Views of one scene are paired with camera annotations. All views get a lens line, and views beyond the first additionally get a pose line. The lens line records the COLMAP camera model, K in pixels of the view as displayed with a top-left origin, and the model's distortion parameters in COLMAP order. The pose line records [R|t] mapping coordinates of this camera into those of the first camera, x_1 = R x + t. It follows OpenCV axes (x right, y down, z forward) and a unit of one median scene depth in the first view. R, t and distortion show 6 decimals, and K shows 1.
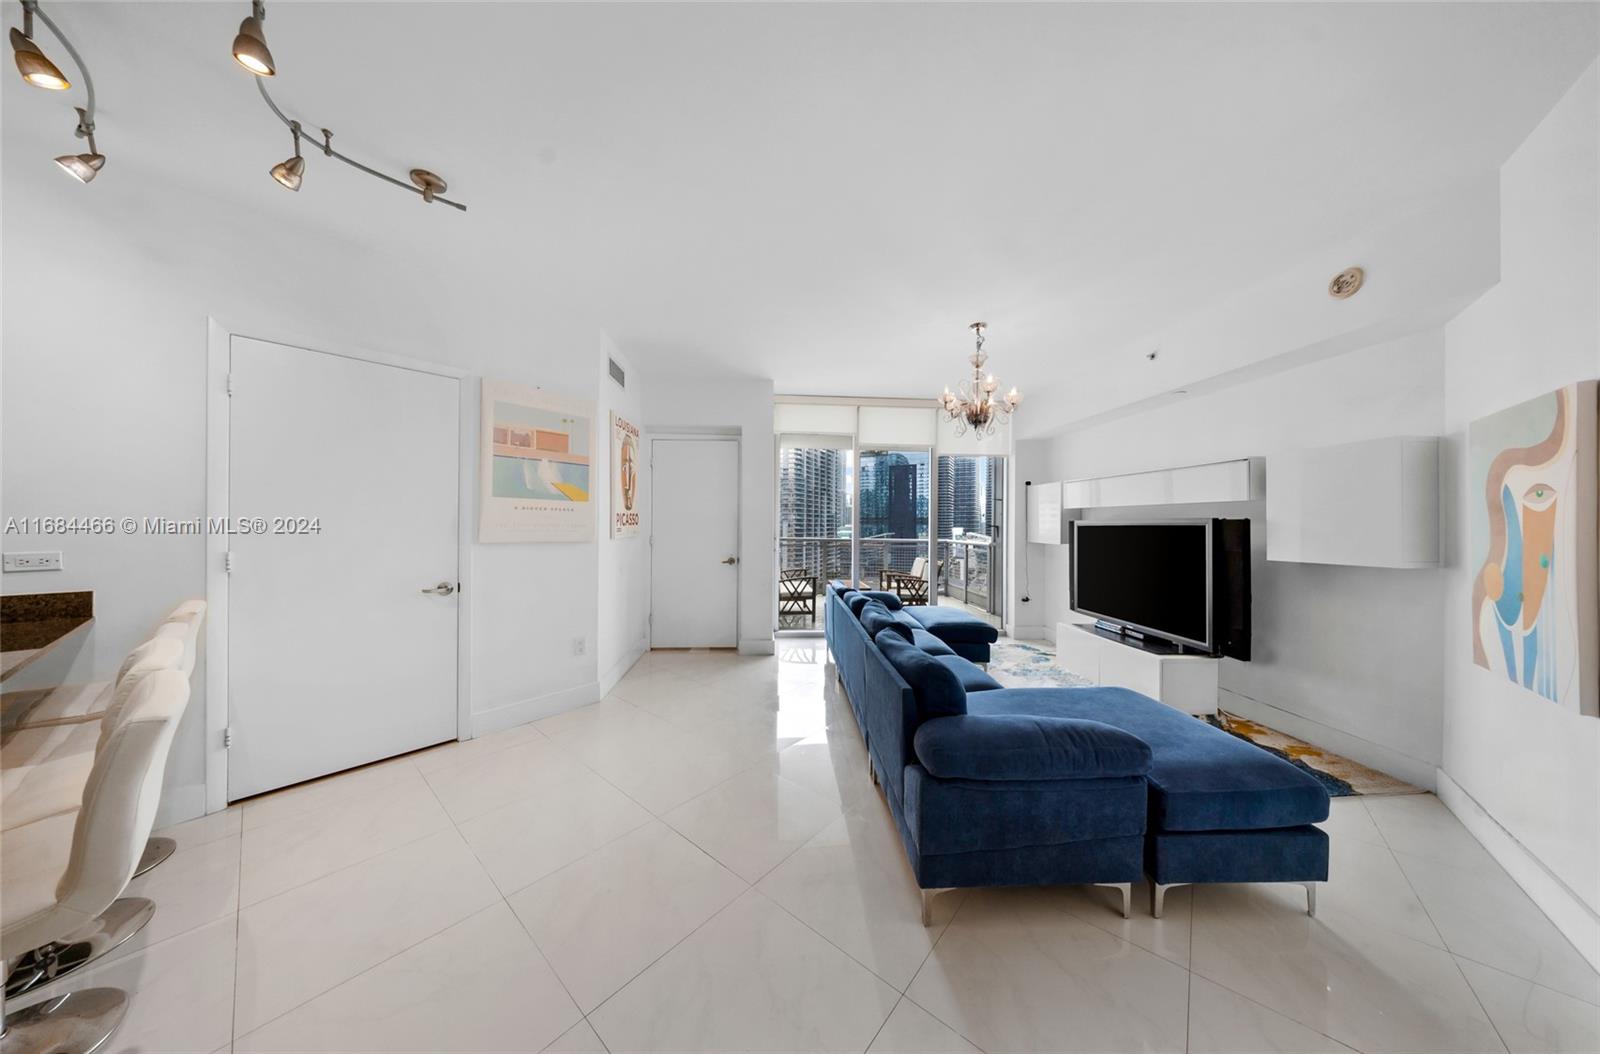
lens RADIAL K [[475.1, 0, 795.5], [0, 475.1, 518.6], [0, 0, 1]] dist [-0.000295, -0.000485]
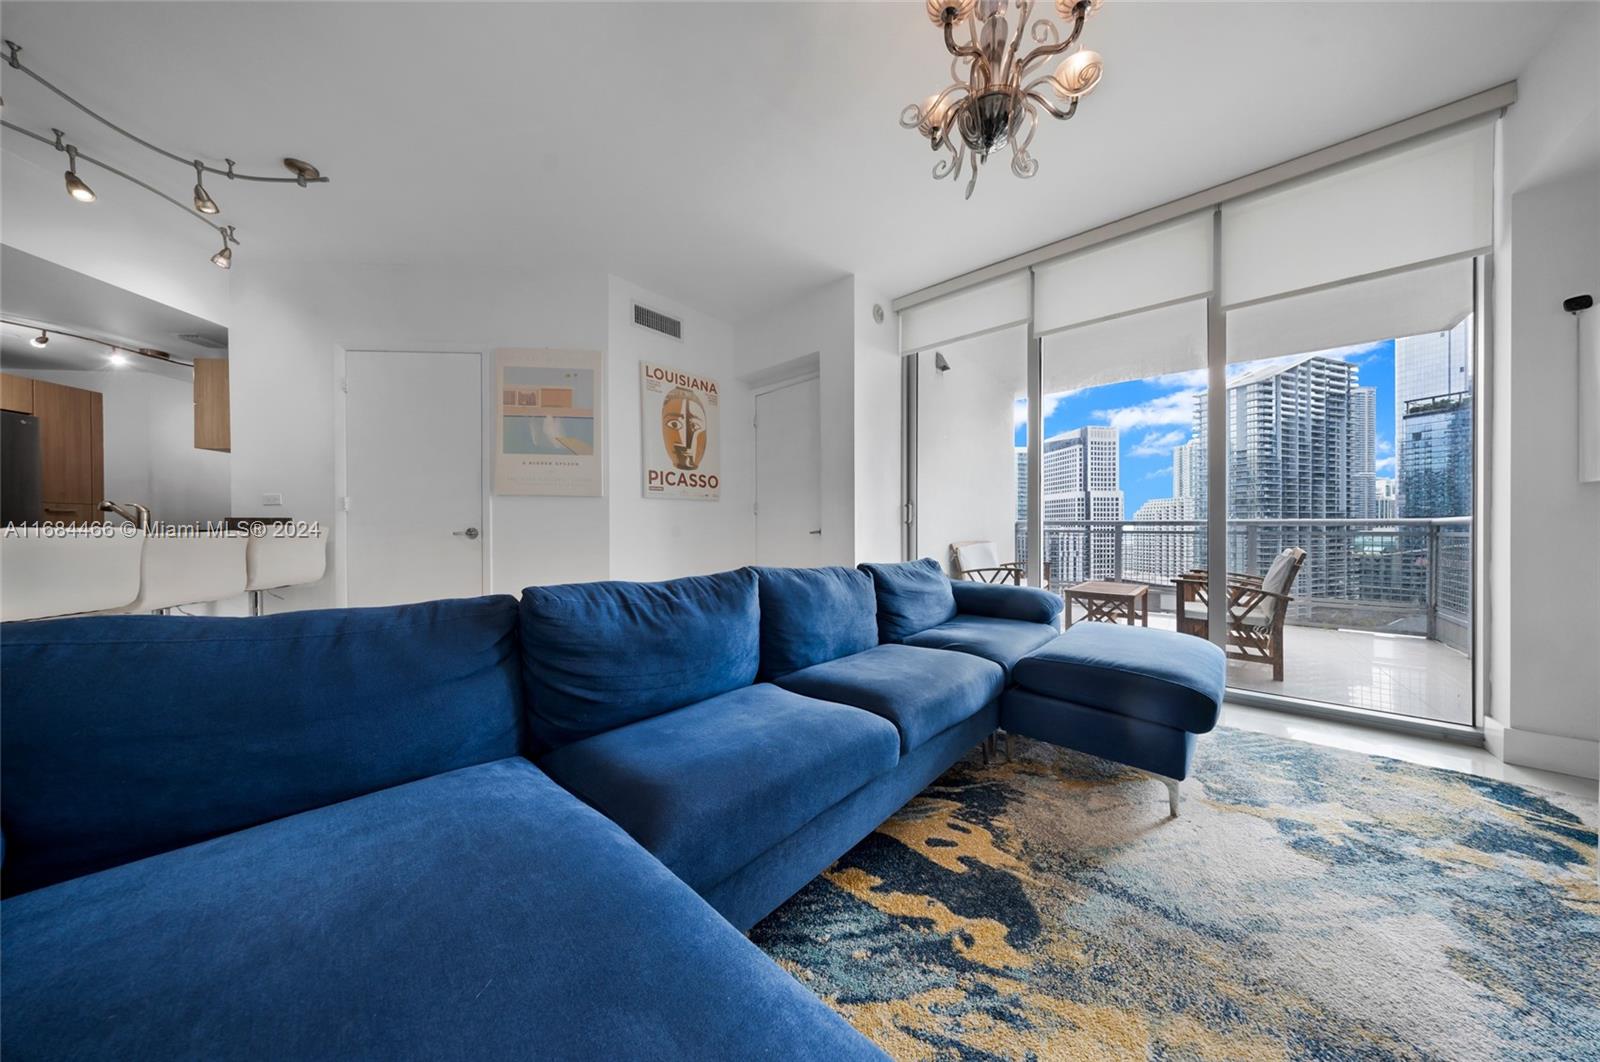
lens RADIAL K [[476.1, 0, 800.2], [0, 476.1, 532.0], [0, 0, 1]] dist [-0.004882, 0.000226]
pose [[0.709280, -0.001619, -0.704925, 0.567053], [0.013017, 0.999857, 0.010802, 0.119437], [0.704807, -0.016838, 0.709199, 0.624840]]
